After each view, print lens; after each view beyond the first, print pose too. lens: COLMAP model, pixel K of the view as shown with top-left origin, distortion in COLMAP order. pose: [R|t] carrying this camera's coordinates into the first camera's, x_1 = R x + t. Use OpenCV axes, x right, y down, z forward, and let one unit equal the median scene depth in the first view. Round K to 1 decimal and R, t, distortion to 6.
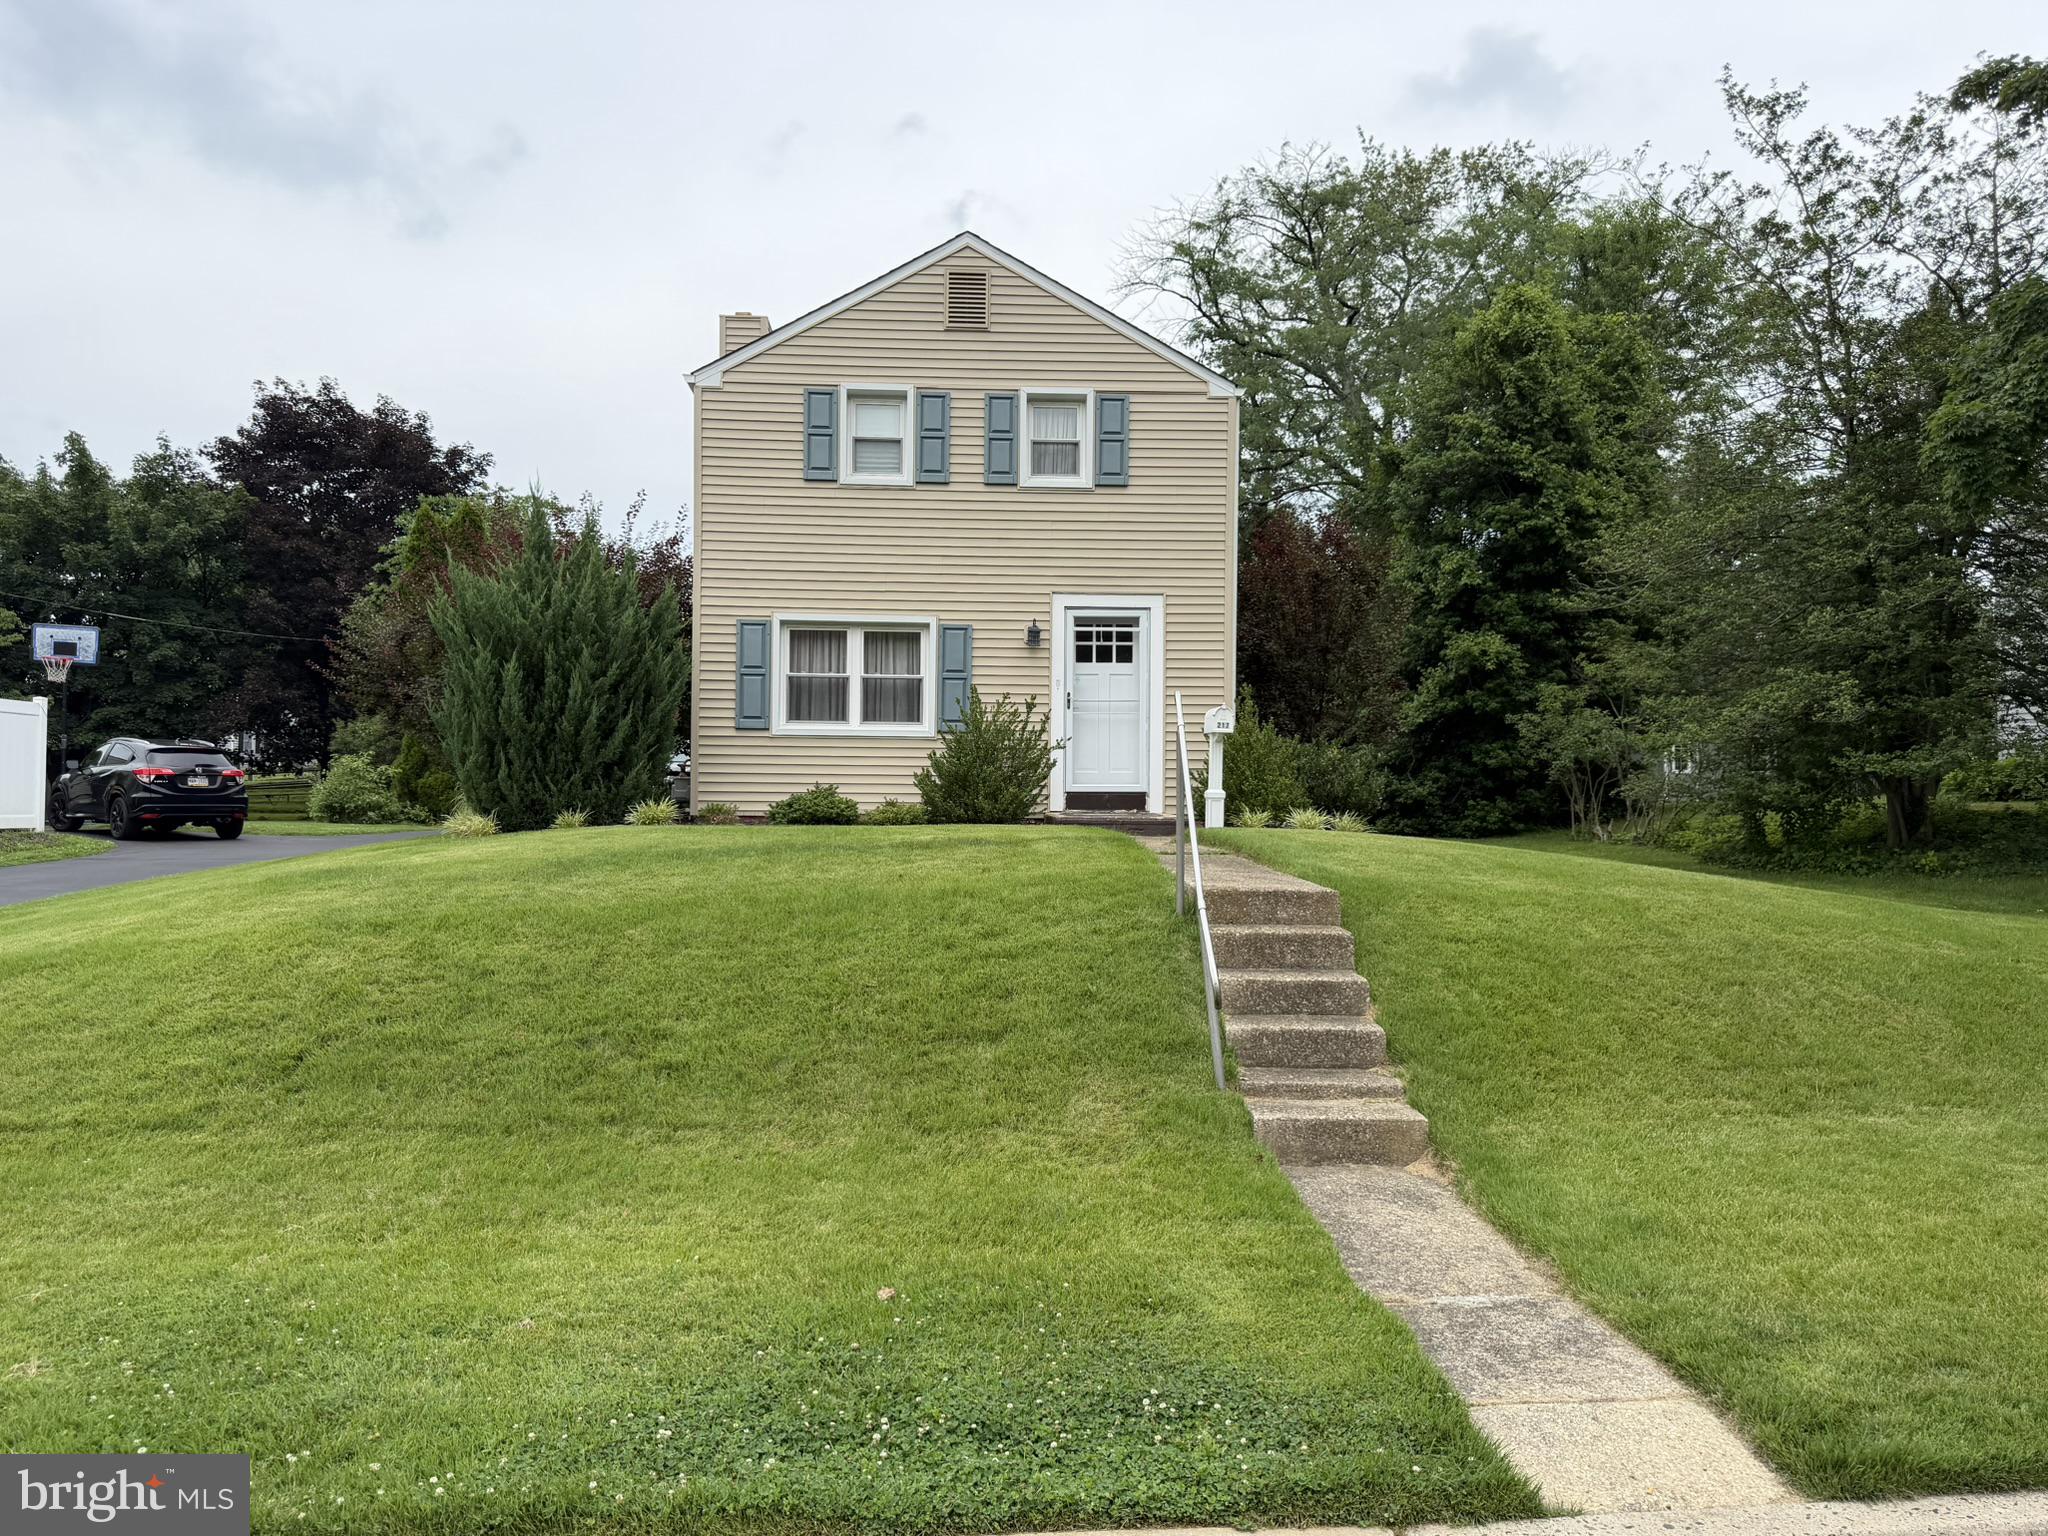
lens RADIAL K [[1613.5, 0, 1024.0], [0, 1613.5, 768.0], [0, 0, 1]] dist [0.079808, -0.002385]
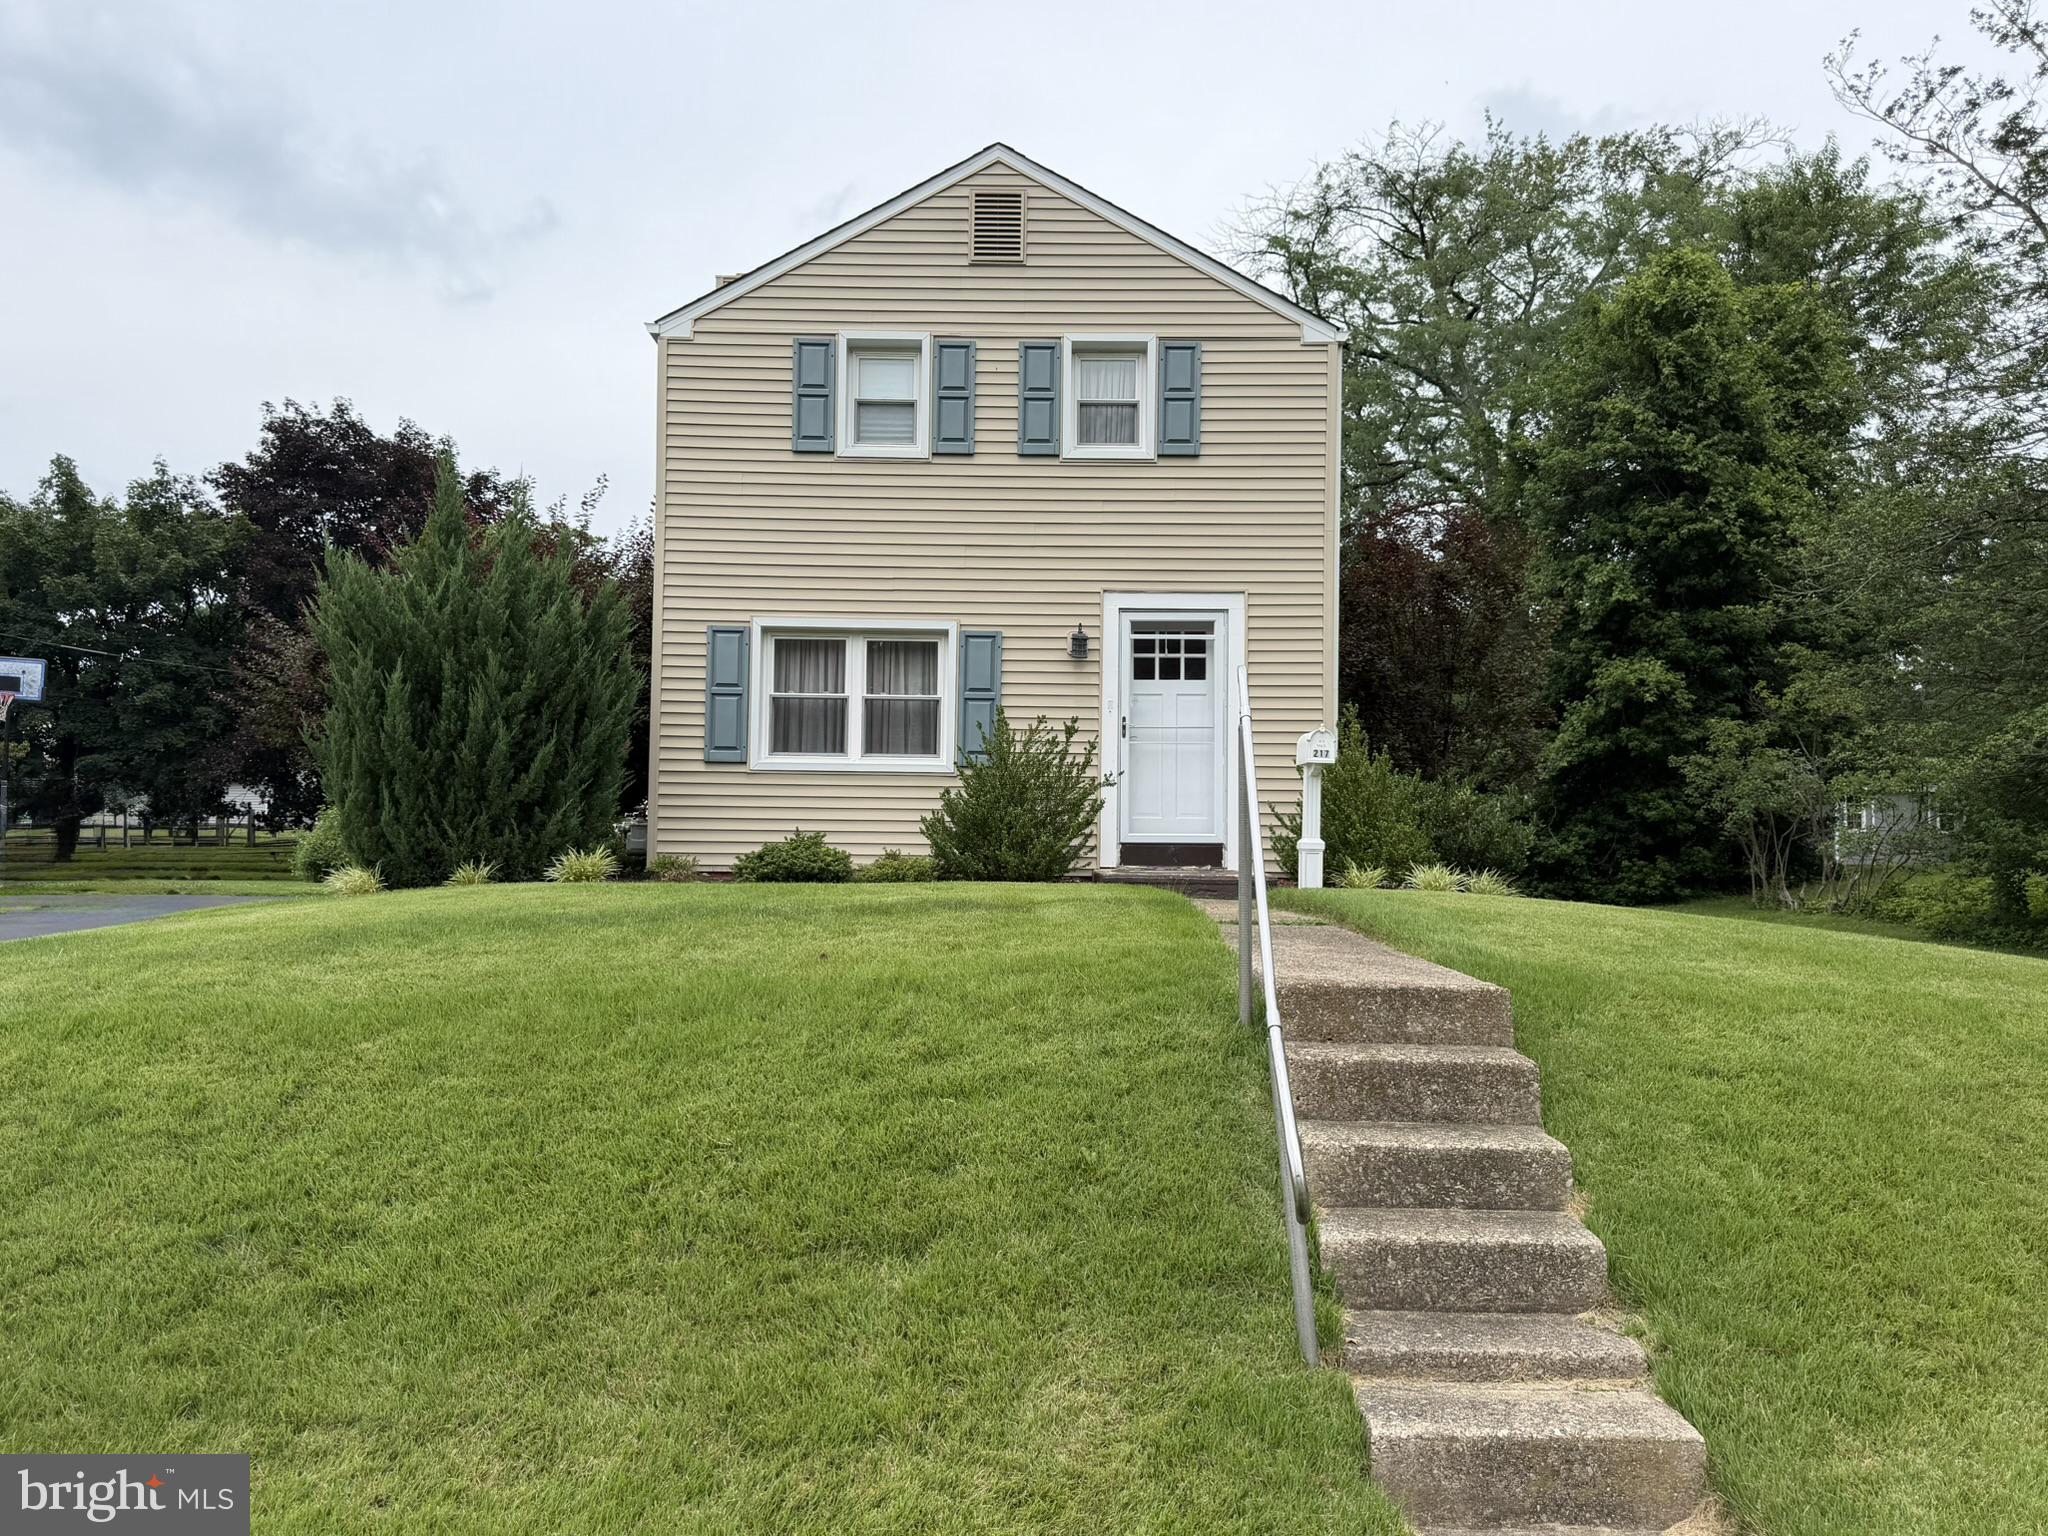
lens RADIAL K [[1691.6, 0, 1024.0], [0, 1691.6, 768.0], [0, 0, 1]] dist [0.129373, -0.298982]
pose [[0.998534, 0.000171, -0.054120, 0.023653], [-0.002135, 0.999341, -0.036244, 0.008362], [0.054078, 0.036307, 0.997876, 0.172563]]
